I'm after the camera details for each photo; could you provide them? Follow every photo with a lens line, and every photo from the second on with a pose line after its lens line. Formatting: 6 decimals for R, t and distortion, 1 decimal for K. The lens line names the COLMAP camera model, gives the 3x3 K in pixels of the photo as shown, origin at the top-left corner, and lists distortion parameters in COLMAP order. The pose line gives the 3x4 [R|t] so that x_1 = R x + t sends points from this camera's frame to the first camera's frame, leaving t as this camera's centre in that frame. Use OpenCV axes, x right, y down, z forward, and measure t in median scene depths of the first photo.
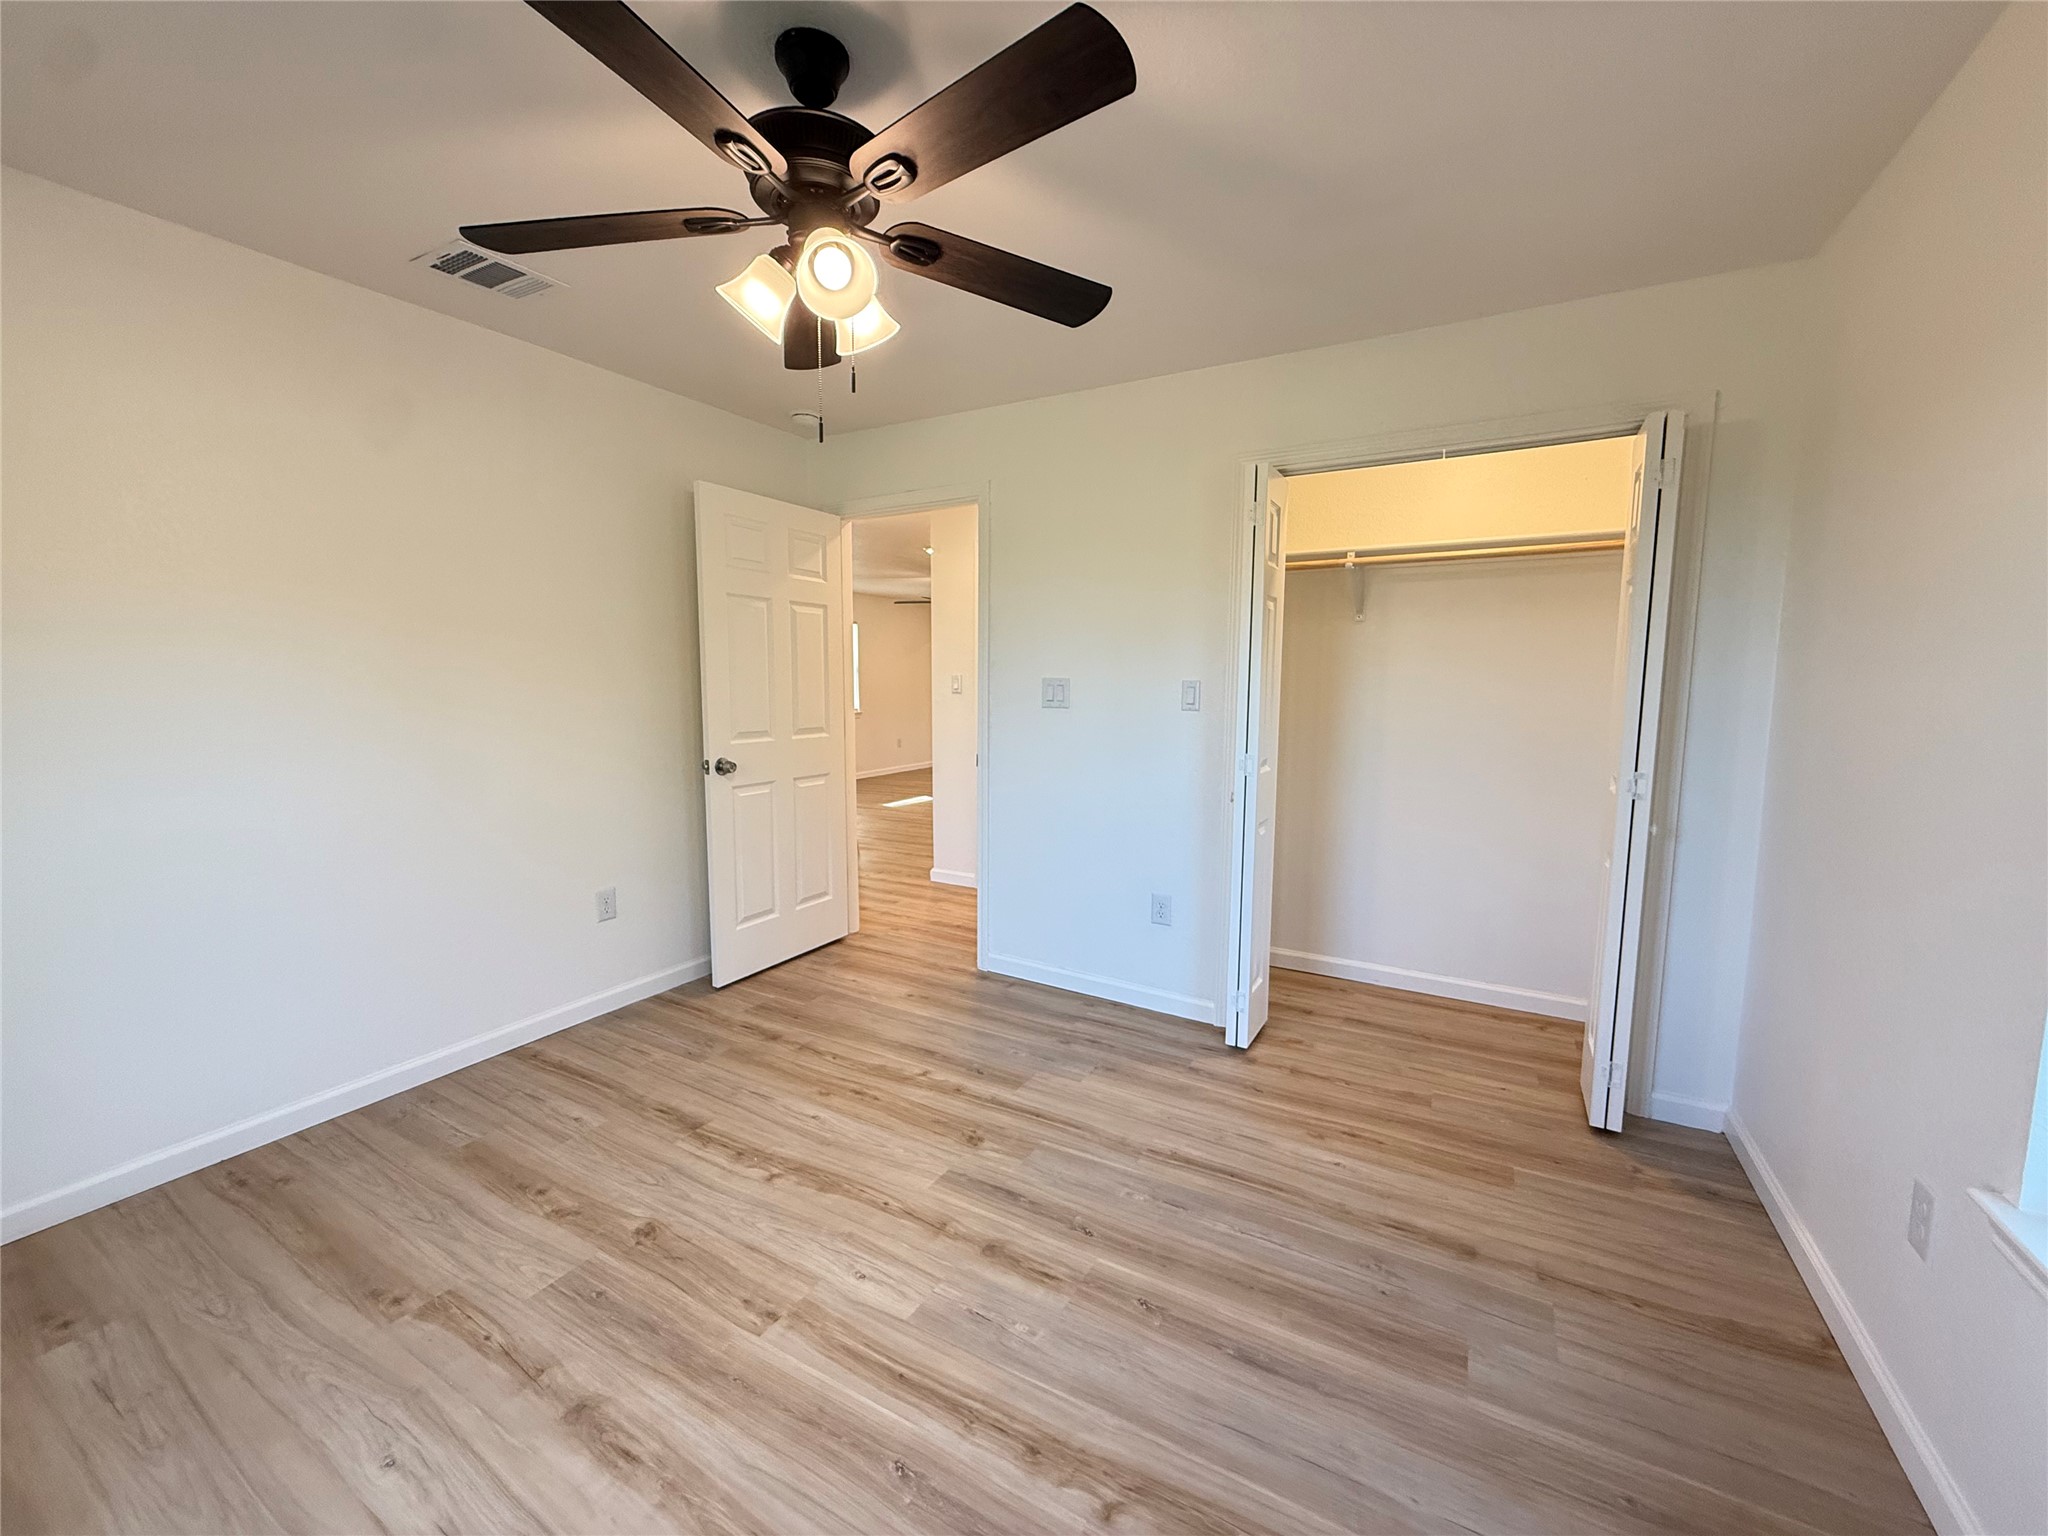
lens RADIAL K [[815.8, 0, 1017.4], [0, 815.8, 768.7], [0, 0, 1]] dist [-0.000106, -0.000237]
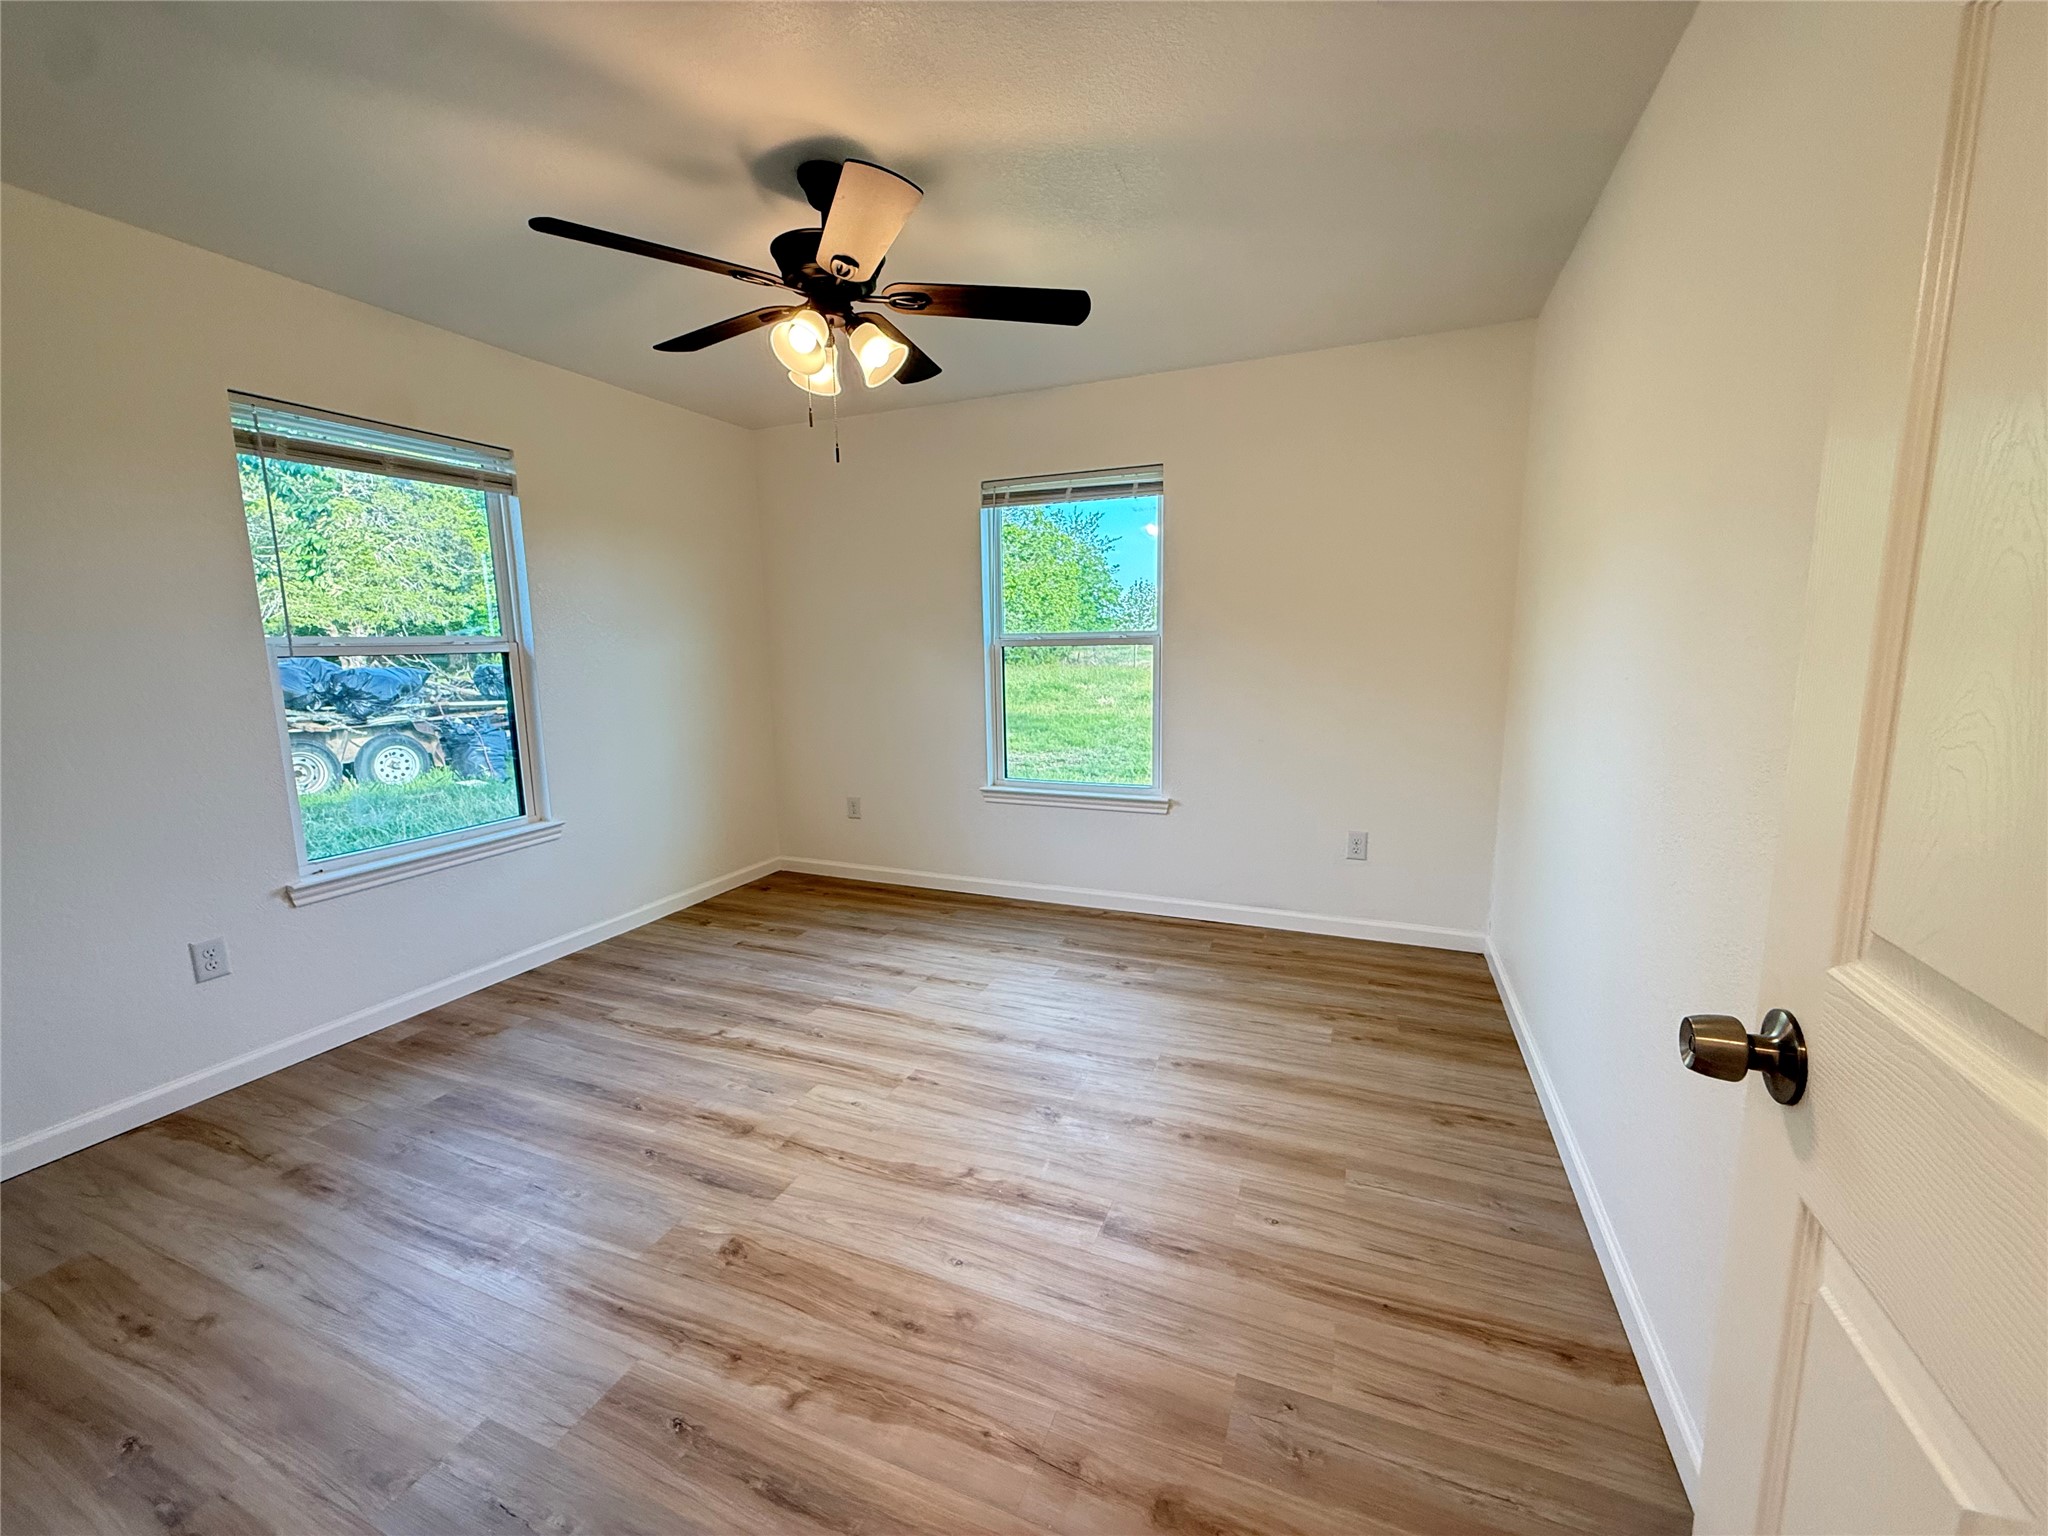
lens RADIAL K [[815.8, 0, 1017.4], [0, 815.8, 768.7], [0, 0, 1]] dist [-0.000106, -0.000237]
pose [[-0.992790, 0.030921, -0.115808, -0.277537], [0.000486, 0.967185, 0.254073, -0.191698], [0.119864, 0.252185, -0.960227, 1.891646]]
